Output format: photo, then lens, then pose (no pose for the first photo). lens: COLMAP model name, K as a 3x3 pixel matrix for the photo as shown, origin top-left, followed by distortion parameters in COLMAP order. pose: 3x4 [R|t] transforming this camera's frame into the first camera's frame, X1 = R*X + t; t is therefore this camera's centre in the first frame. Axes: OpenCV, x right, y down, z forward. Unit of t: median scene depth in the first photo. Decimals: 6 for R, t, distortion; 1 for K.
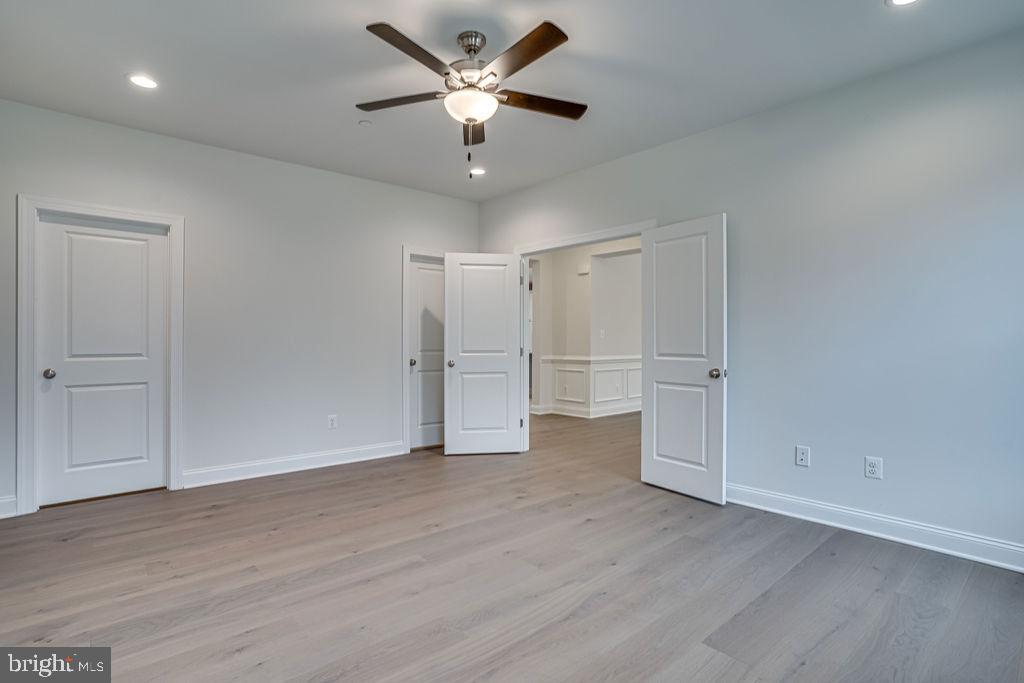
lens RADIAL K [[506.7, 0, 512.0], [0, 506.7, 341.5], [0, 0, 1]] dist [-0.072205, 0.038680]
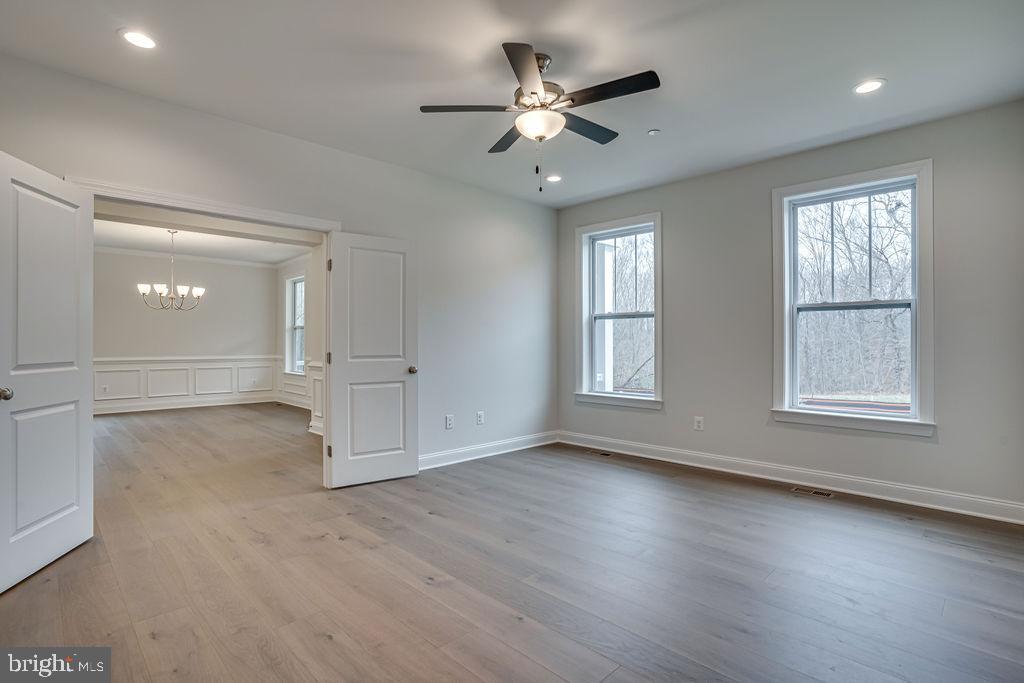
lens RADIAL K [[506.7, 0, 512.0], [0, 506.7, 341.5], [0, 0, 1]] dist [-0.072205, 0.038680]
pose [[-0.052980, 0.002502, 0.998592, -0.855837], [0.002523, 0.999994, -0.002372, -0.002442], [-0.998592, 0.002394, -0.052986, 0.831211]]
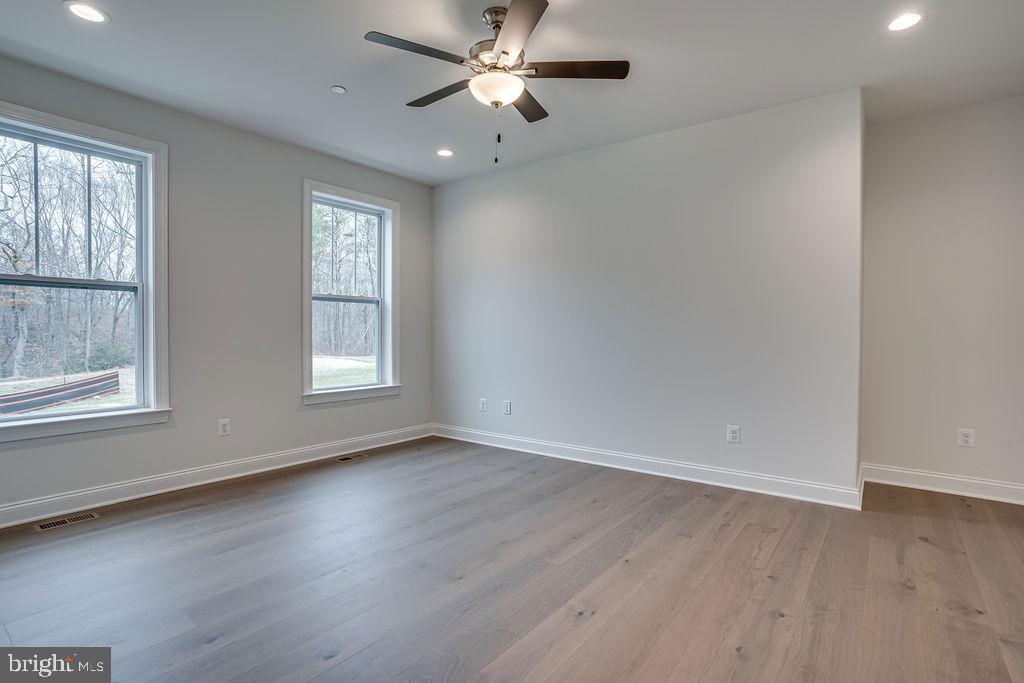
lens RADIAL K [[517.5, 0, 512.0], [0, 517.5, 341.5], [0, 0, 1]] dist [-0.072755, 0.041847]
pose [[-0.979080, -0.000721, -0.203474, 0.066490], [-0.005258, 0.999749, 0.021757, -0.000909], [0.203407, 0.022372, -0.978839, 1.476503]]
